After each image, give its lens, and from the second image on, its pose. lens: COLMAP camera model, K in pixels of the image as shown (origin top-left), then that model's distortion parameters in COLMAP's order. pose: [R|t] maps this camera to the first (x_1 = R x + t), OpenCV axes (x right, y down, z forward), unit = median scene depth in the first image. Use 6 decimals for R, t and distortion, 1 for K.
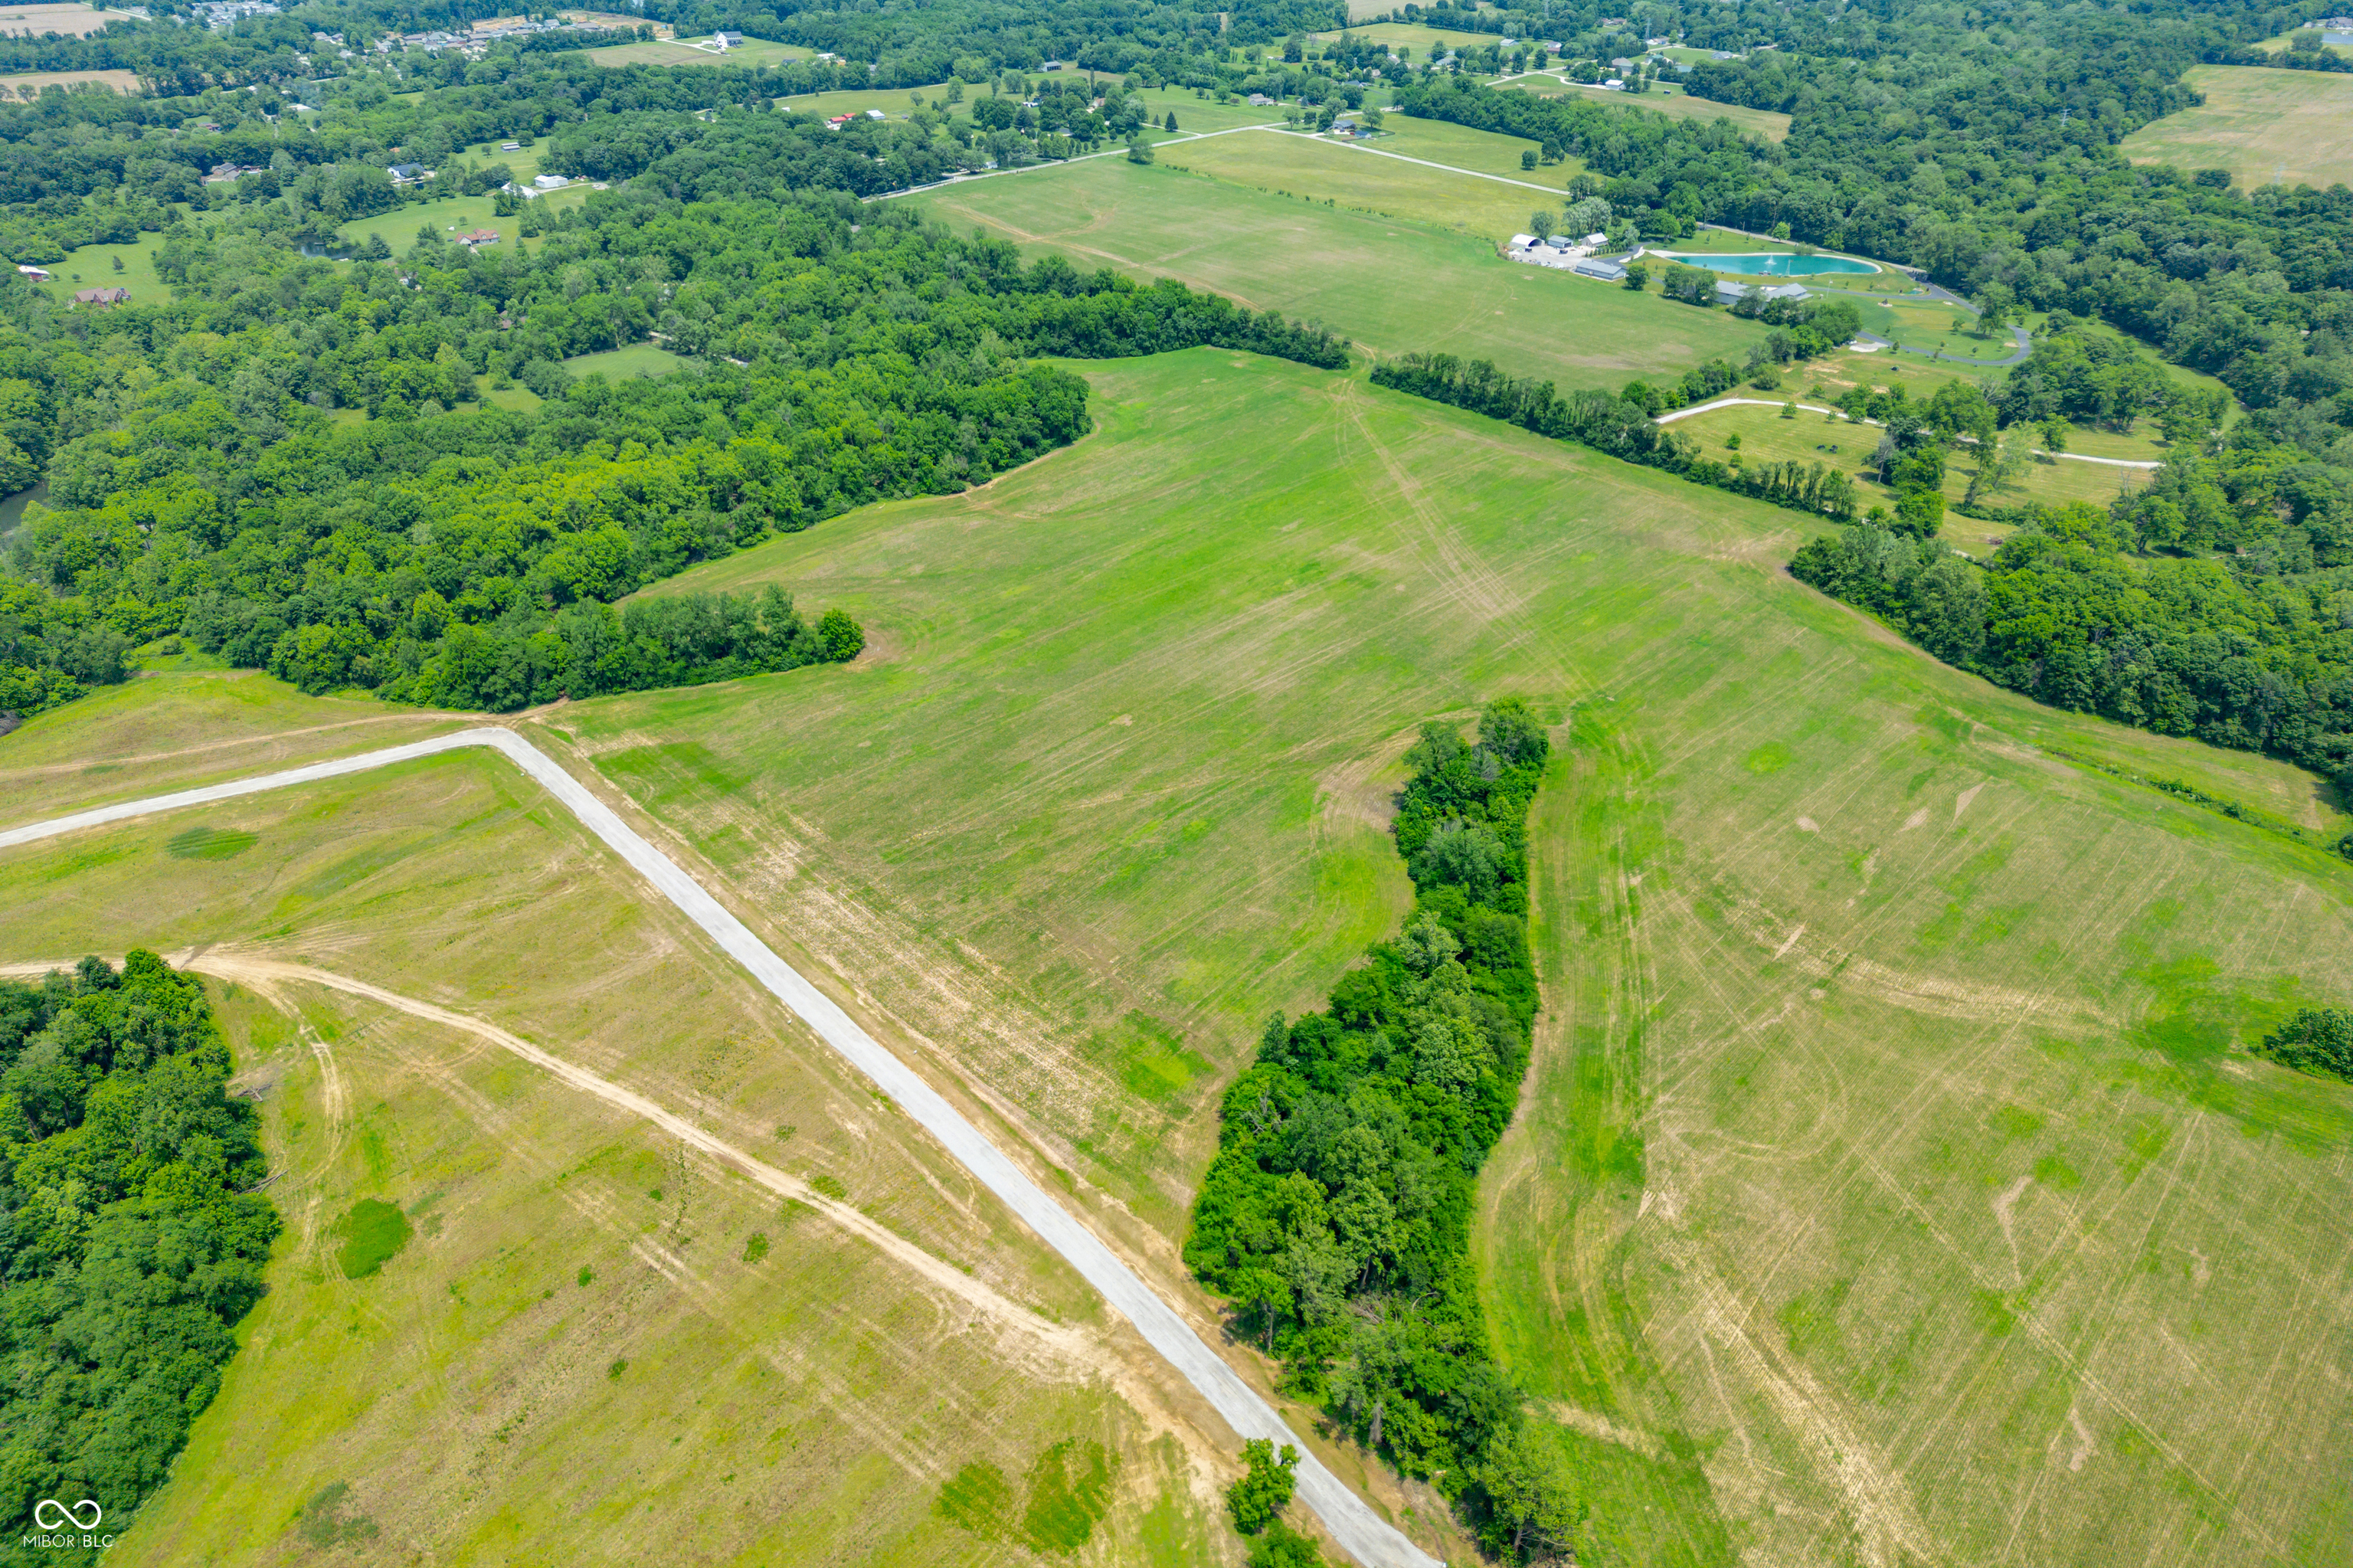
lens RADIAL K [[1650.7, 0, 1176.2], [0, 1650.7, 722.0], [0, 0, 1]] dist [0.081886, -0.087088]
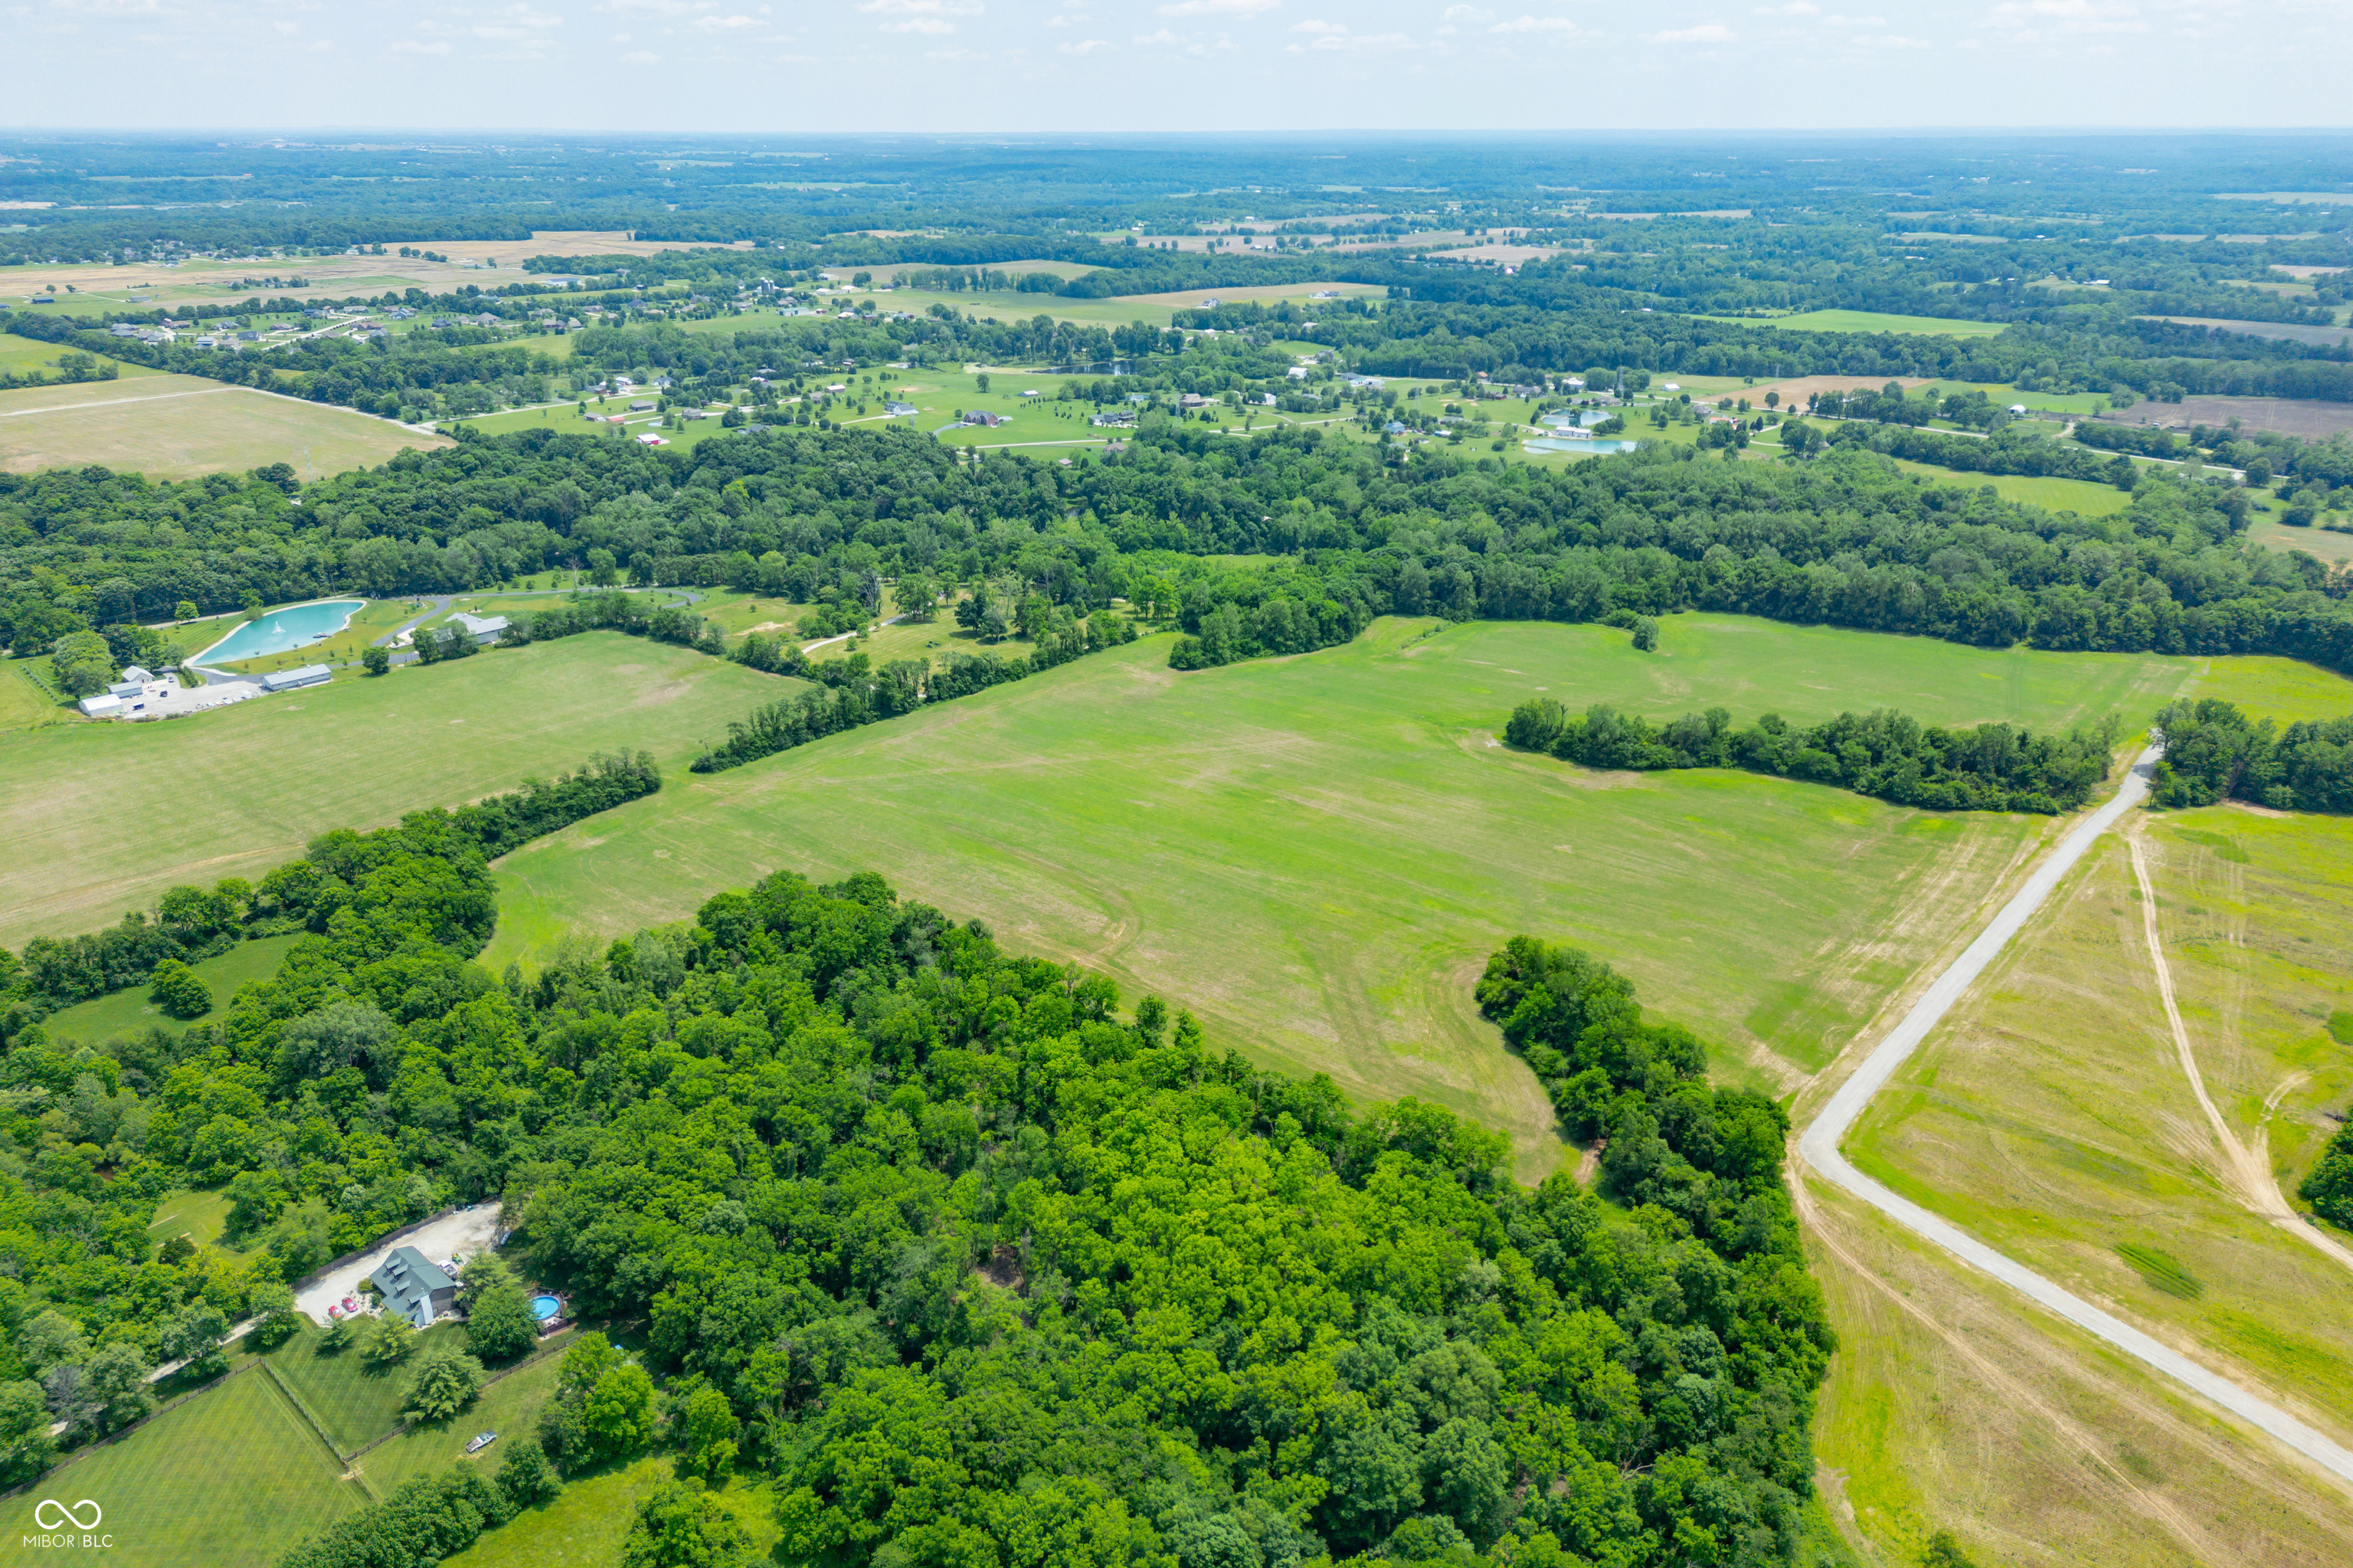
lens RADIAL K [[1642.5, 0, 1176.5], [0, 1642.5, 784.0], [0, 0, 1]] dist [0.080234, -0.081196]
pose [[-0.131254, -0.363317, 0.922373, -1.116427], [0.478870, 0.791436, 0.379885, -0.647454], [-0.868018, 0.491559, 0.070102, 1.149437]]
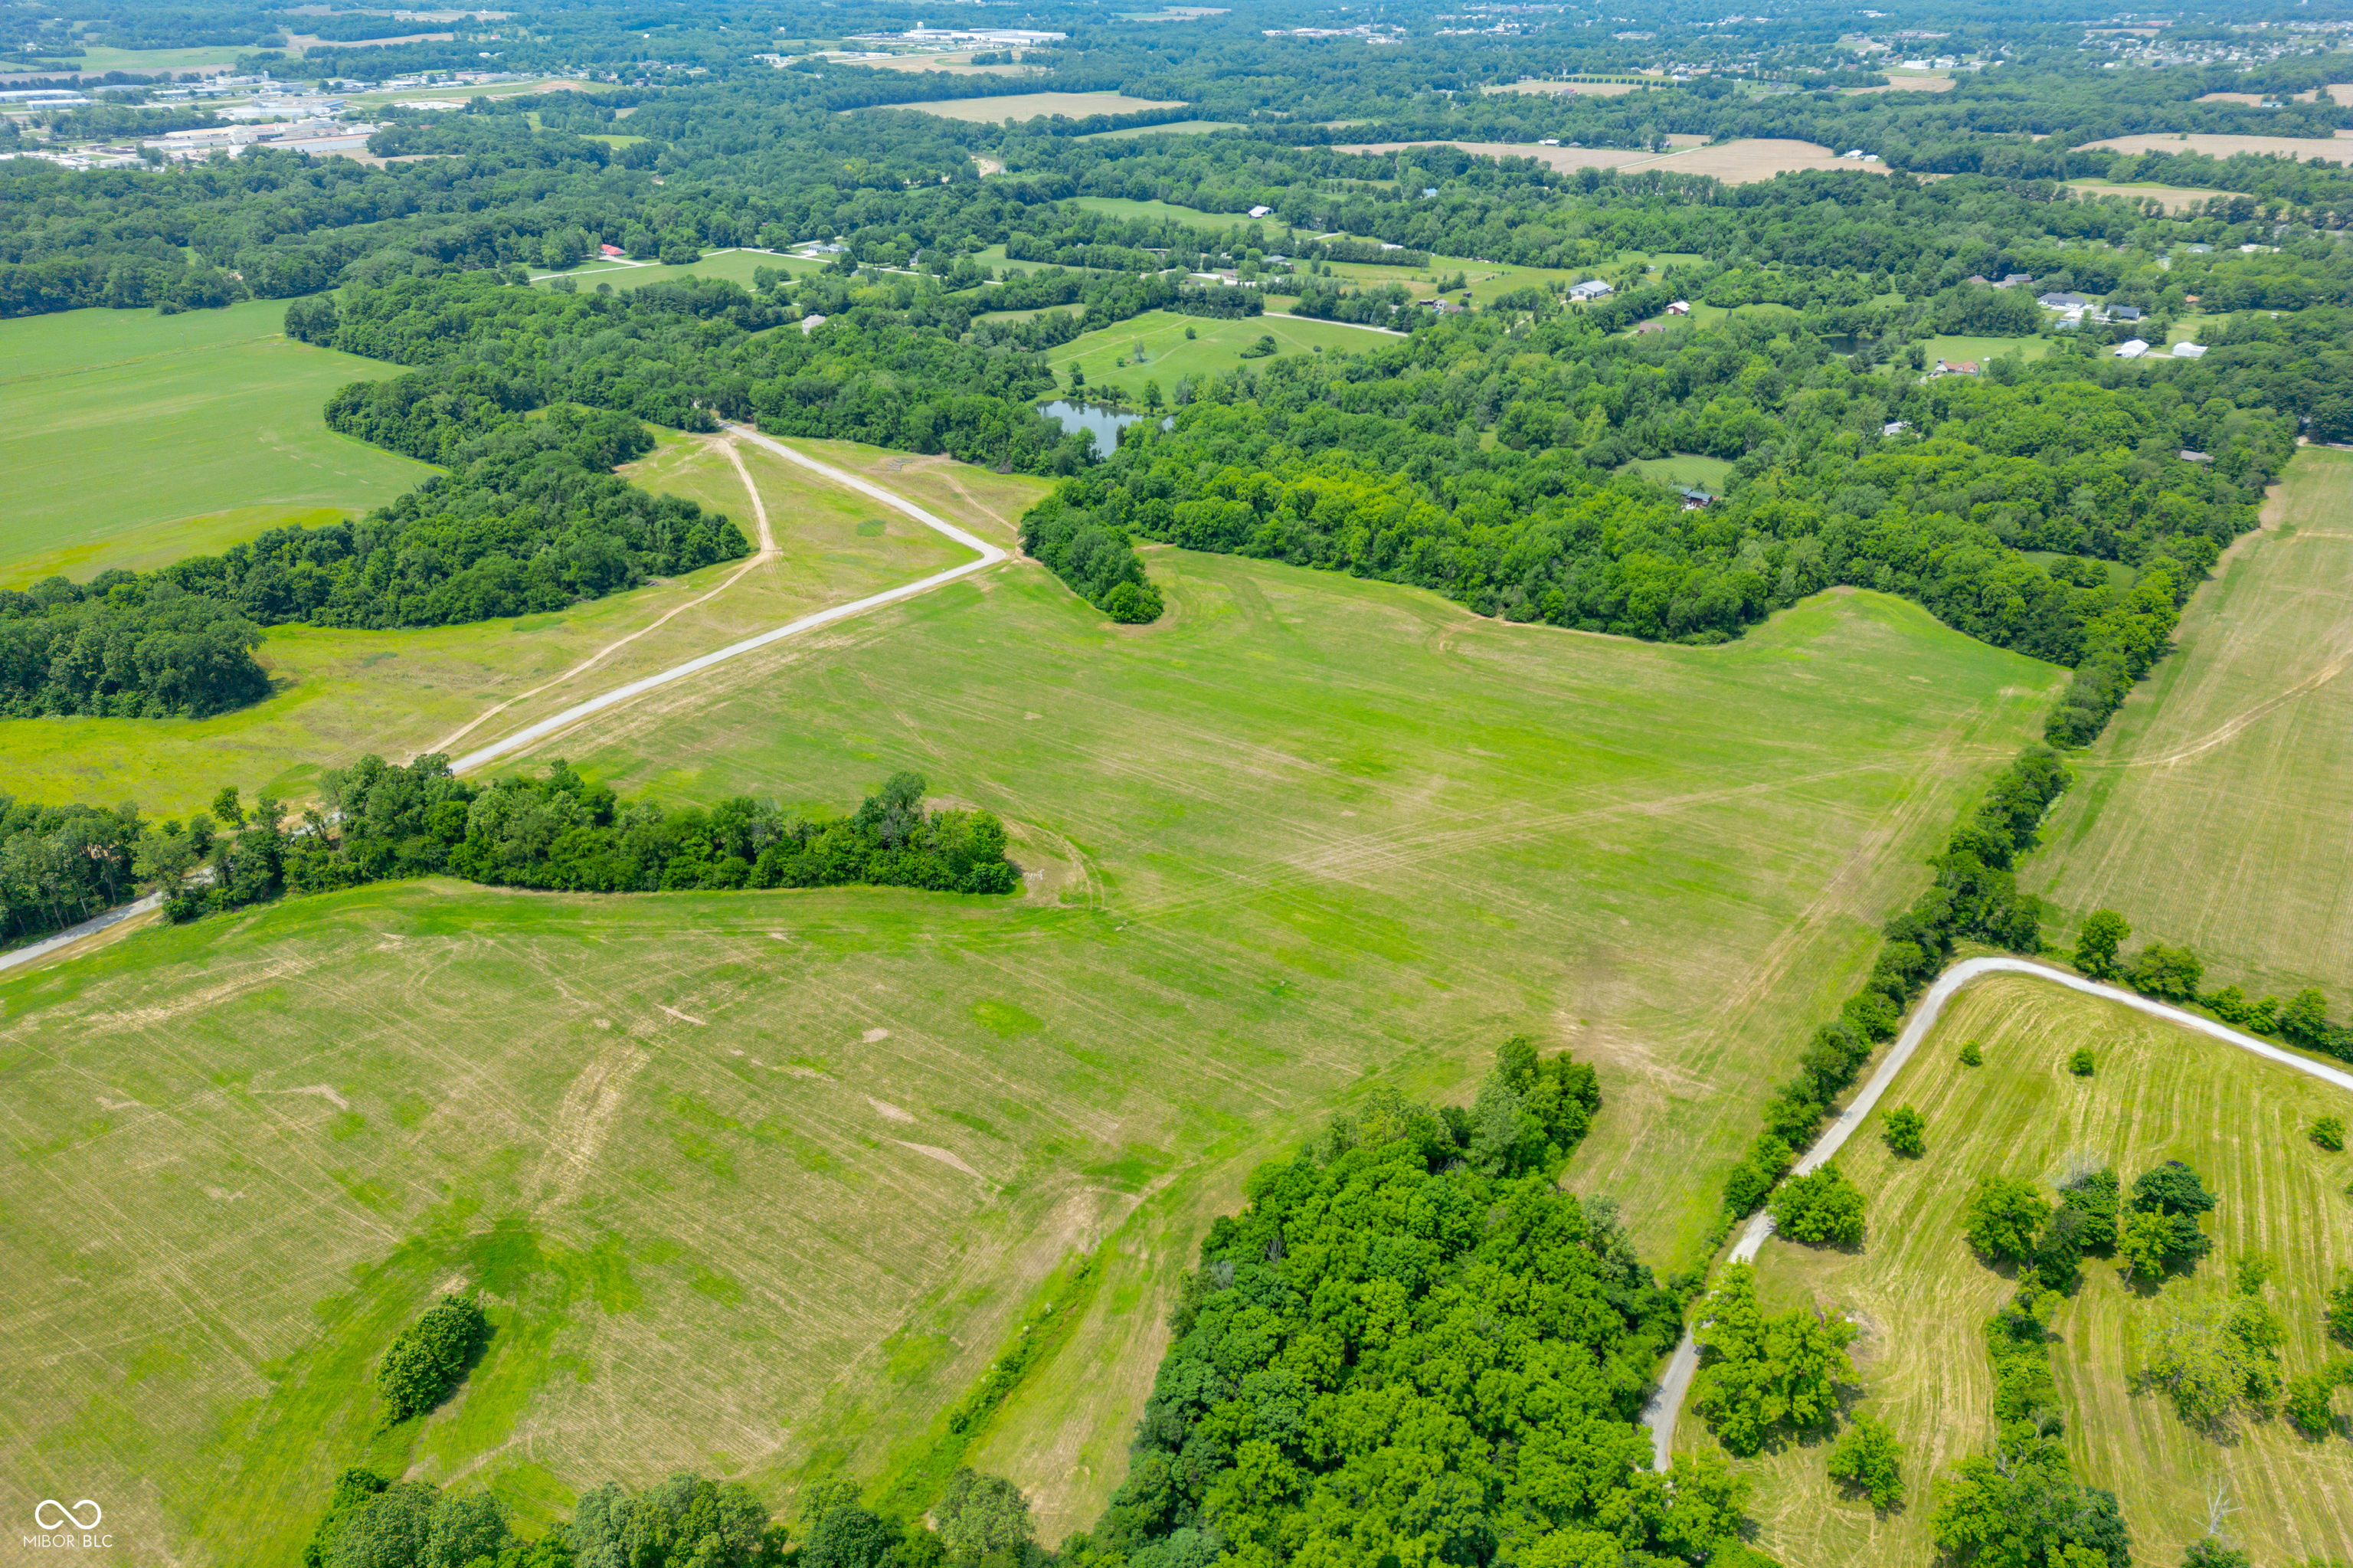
lens RADIAL K [[1619.9, 0, 1176.5], [0, 1619.9, 784.0], [0, 0, 1]] dist [0.076366, -0.071068]
pose [[0.164157, 0.456309, -0.874548, 1.057251], [-0.471441, 0.815061, 0.336778, -0.414773], [0.866485, 0.357013, 0.348921, 0.700227]]
